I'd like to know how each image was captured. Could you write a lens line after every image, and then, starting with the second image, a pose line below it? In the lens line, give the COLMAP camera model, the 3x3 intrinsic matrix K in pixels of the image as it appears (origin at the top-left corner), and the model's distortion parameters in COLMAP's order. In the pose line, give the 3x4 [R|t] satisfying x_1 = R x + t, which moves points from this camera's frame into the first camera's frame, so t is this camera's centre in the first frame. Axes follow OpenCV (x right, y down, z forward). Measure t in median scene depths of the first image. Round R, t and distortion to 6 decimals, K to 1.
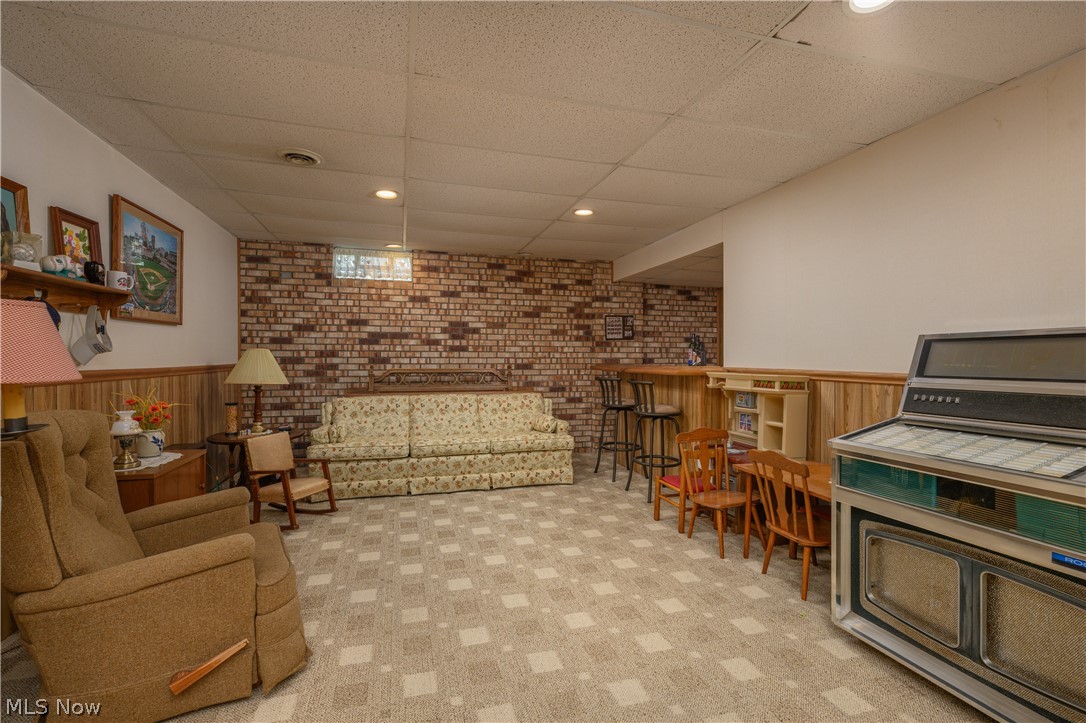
lens RADIAL K [[479.3, 0, 544.1], [0, 479.3, 359.7], [0, 0, 1]] dist [-0.002151, 0.000494]
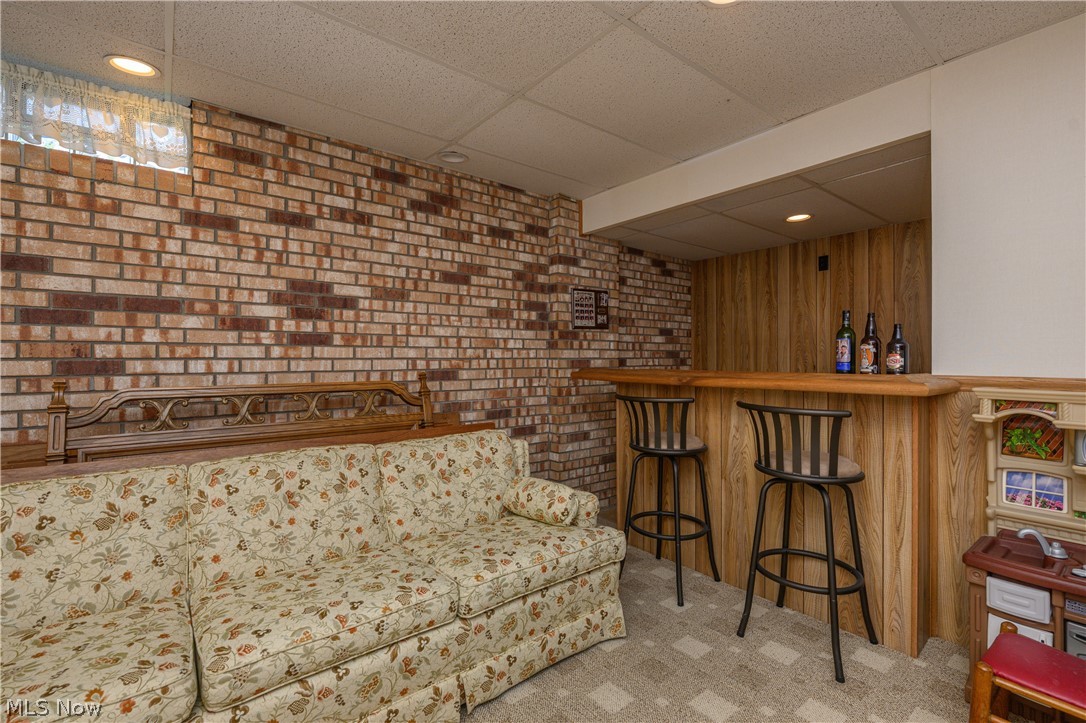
lens RADIAL K [[479.3, 0, 540.8], [0, 479.3, 359.9], [0, 0, 1]] dist [-0.002151, 0.000494]
pose [[0.926976, -0.004903, 0.375088, -0.147557], [0.005043, 0.999987, 0.000608, -0.002349], [-0.375086, 0.001329, 0.926989, 0.492548]]
